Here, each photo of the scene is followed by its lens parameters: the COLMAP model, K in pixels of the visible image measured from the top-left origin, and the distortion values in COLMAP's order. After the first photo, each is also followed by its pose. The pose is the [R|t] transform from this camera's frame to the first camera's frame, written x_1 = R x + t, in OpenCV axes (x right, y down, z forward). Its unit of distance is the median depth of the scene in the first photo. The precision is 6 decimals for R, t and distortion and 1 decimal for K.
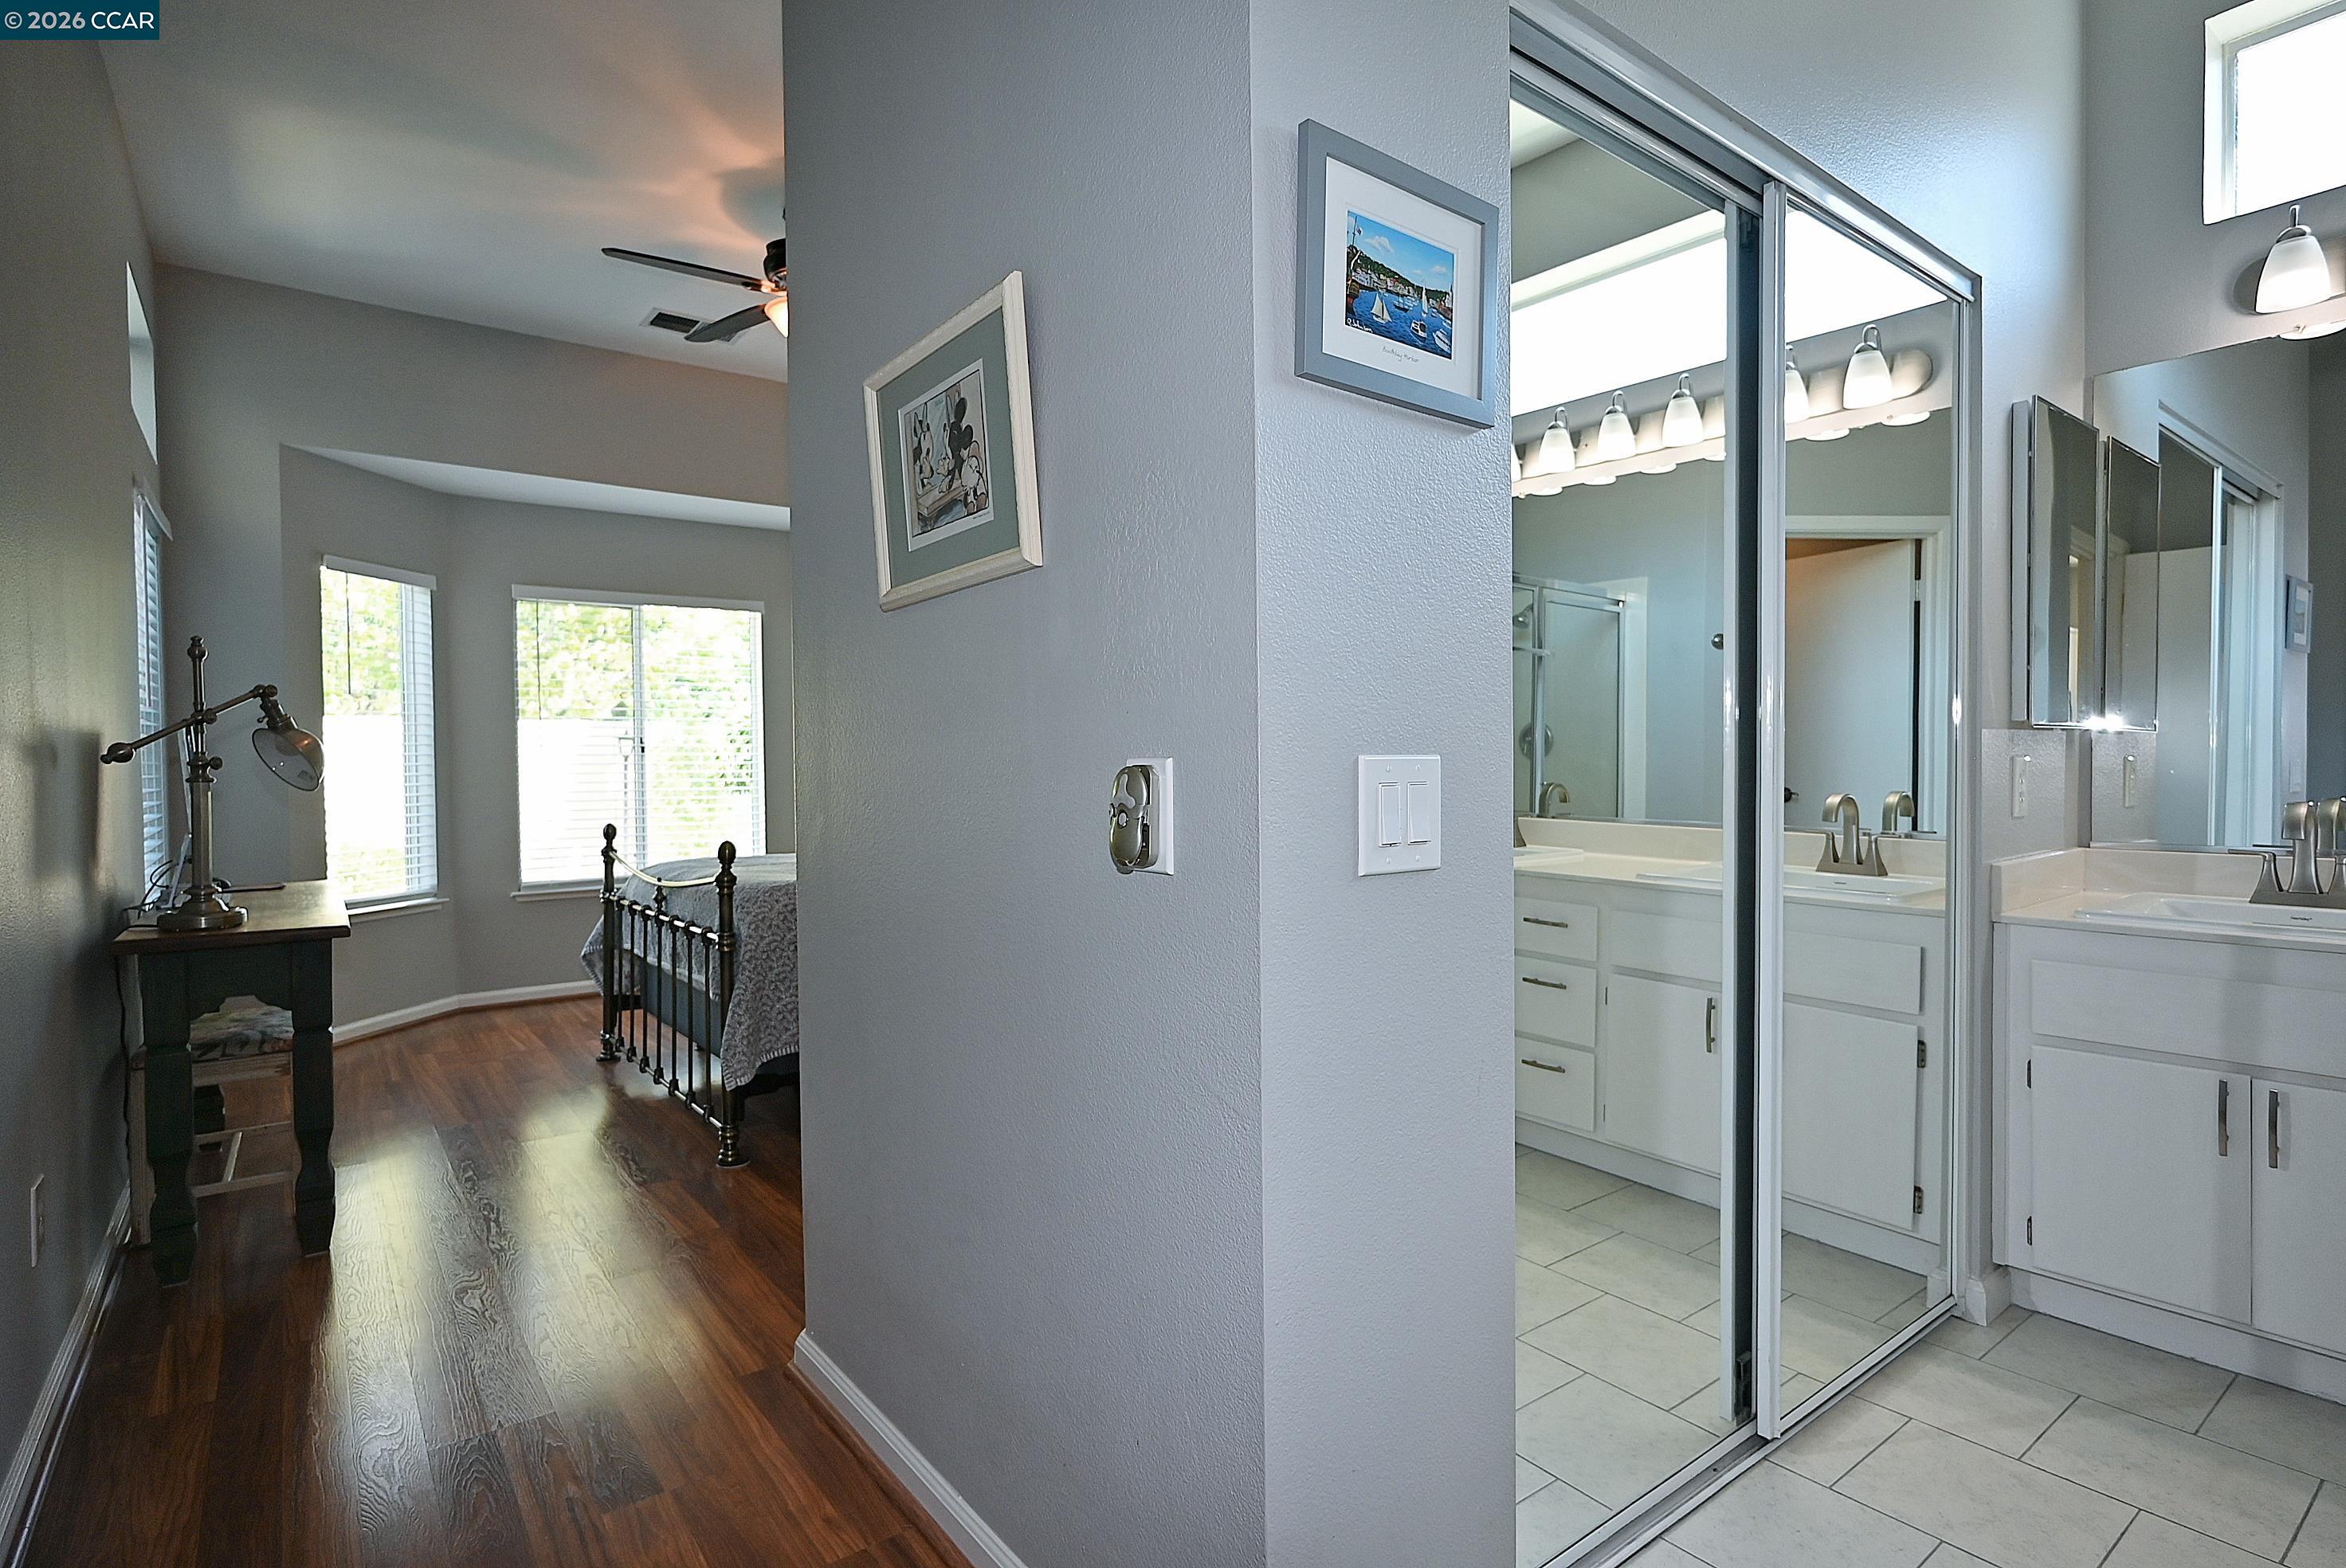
lens RADIAL K [[1167.6, 0, 1178.4], [0, 1167.6, 792.2], [0, 0, 1]] dist [-0.003212, 0.003366]
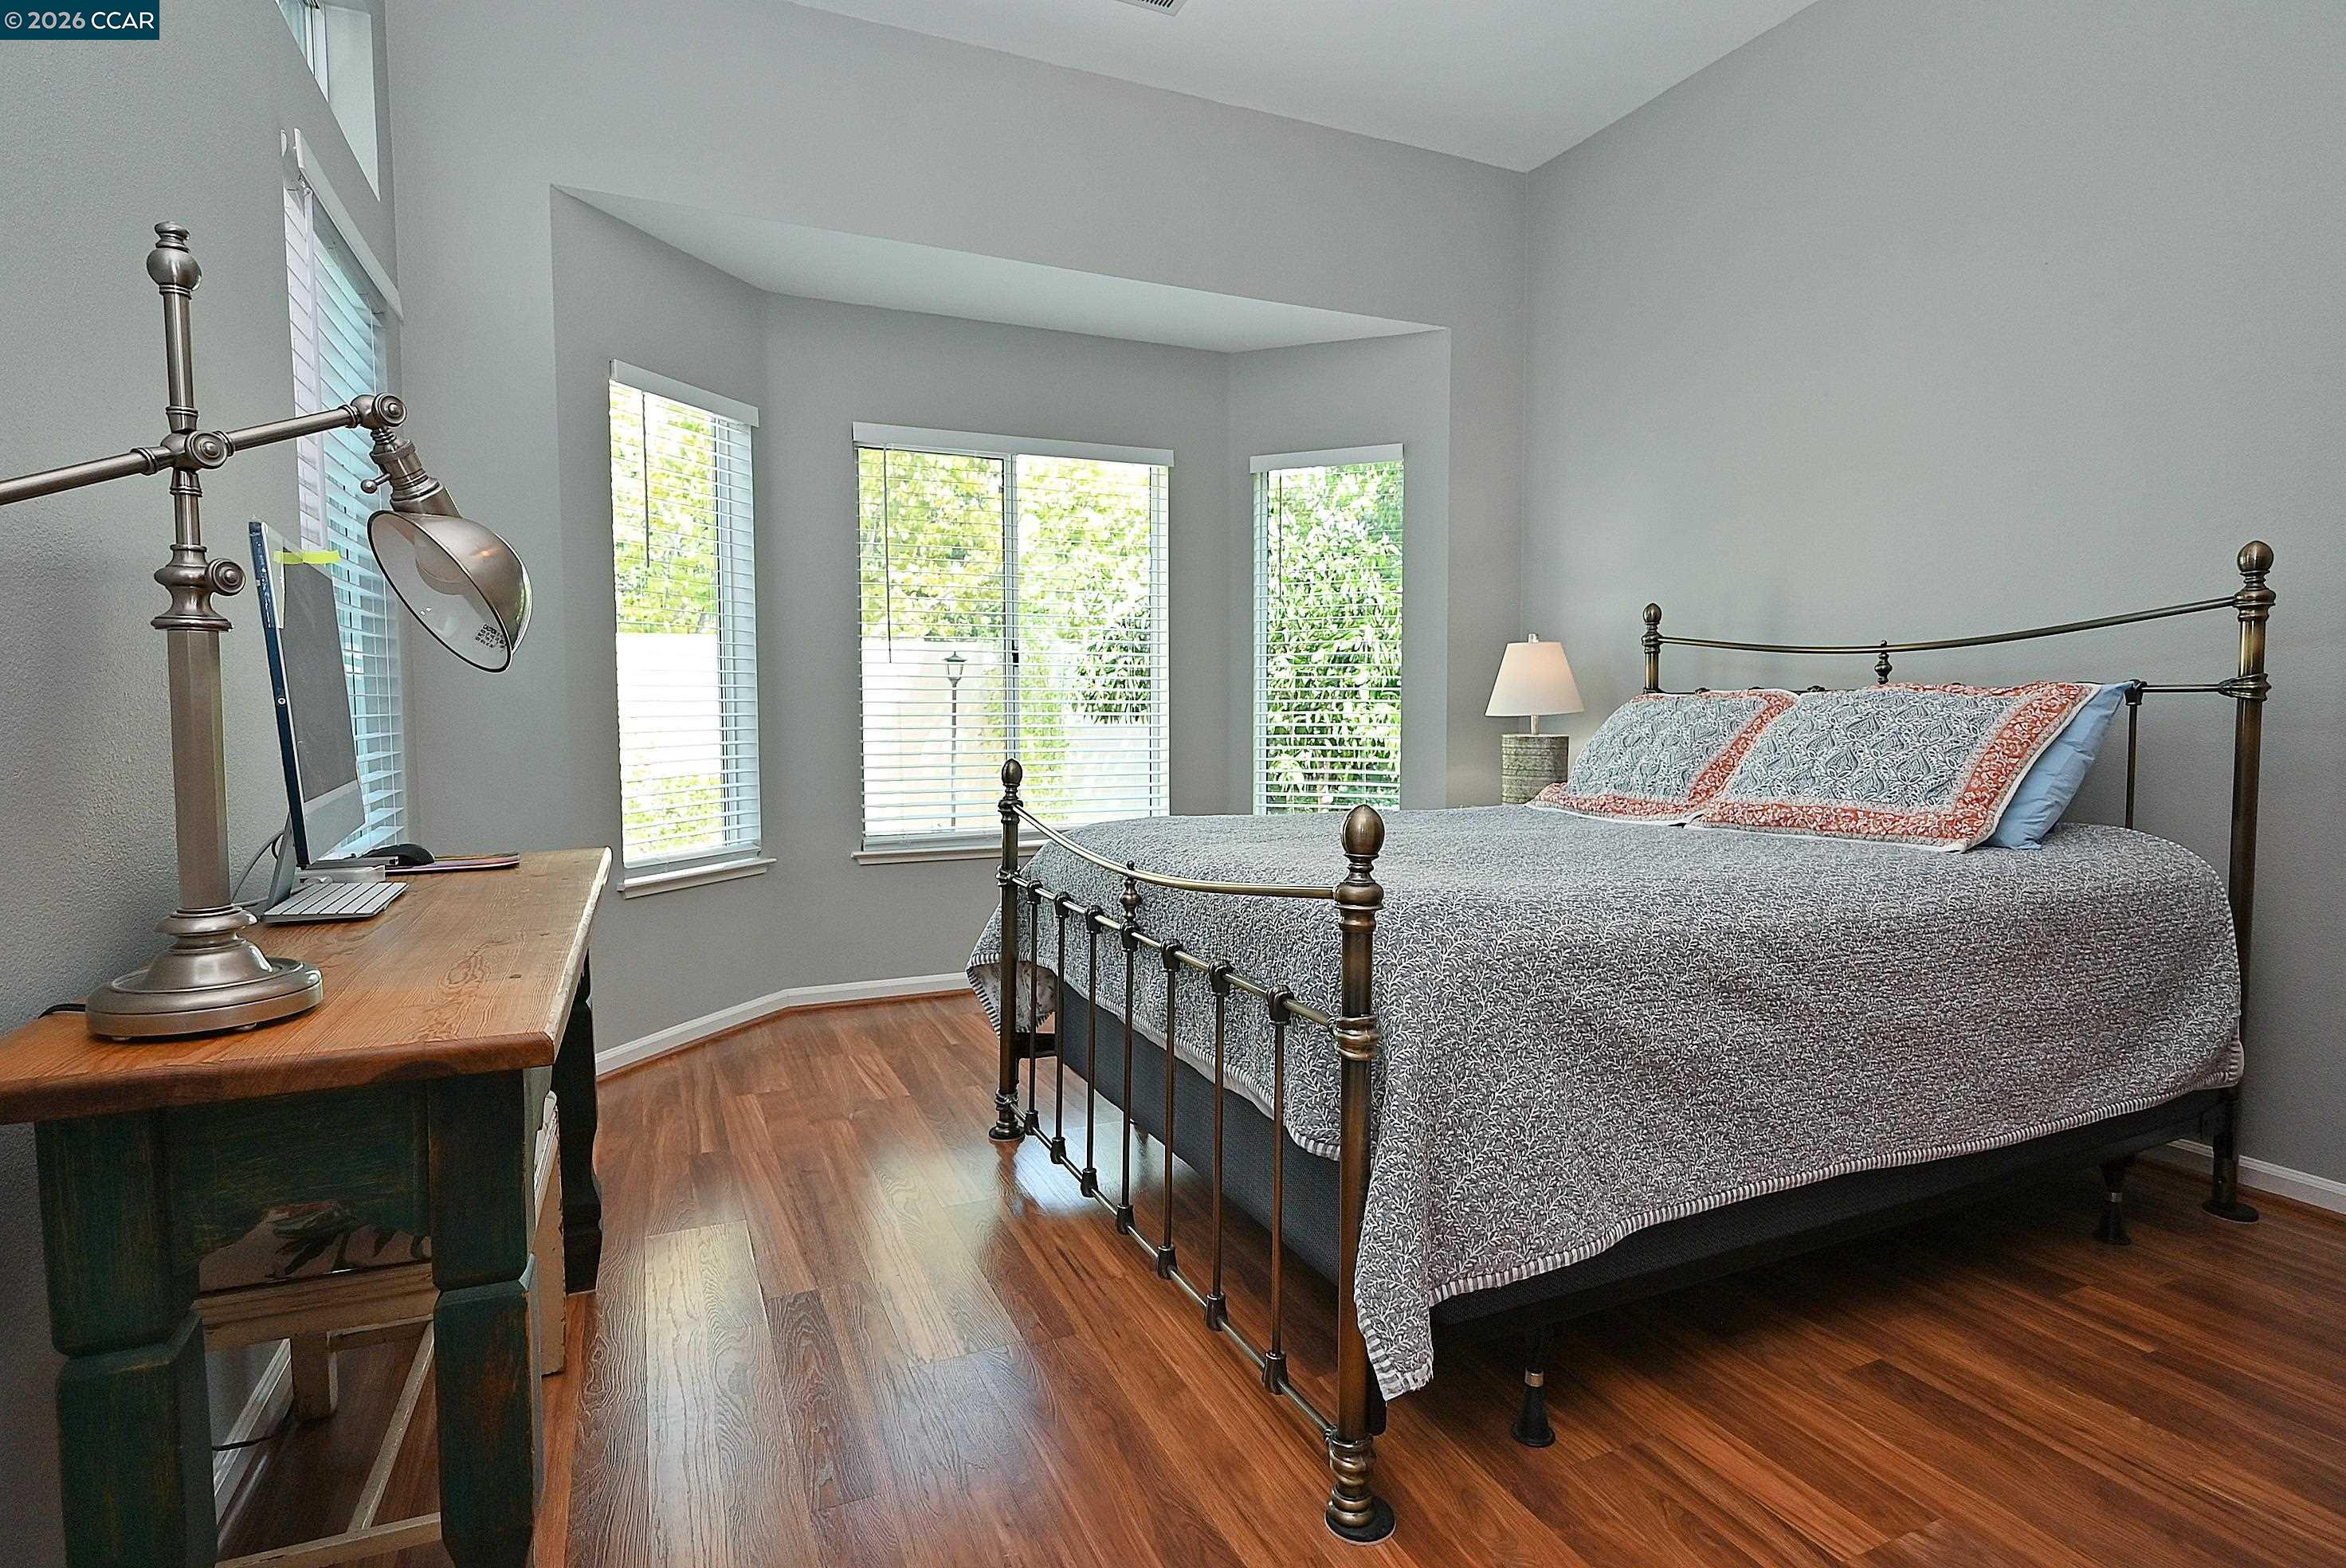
lens RADIAL K [[1167.6, 0, 1170.6], [0, 1167.6, 787.4], [0, 0, 1]] dist [-0.003212, 0.003366]
pose [[0.974505, 0.023871, -0.223092, -0.265620], [-0.013536, 0.998768, 0.047739, 0.010887], [0.223956, -0.043502, 0.973628, 0.413793]]
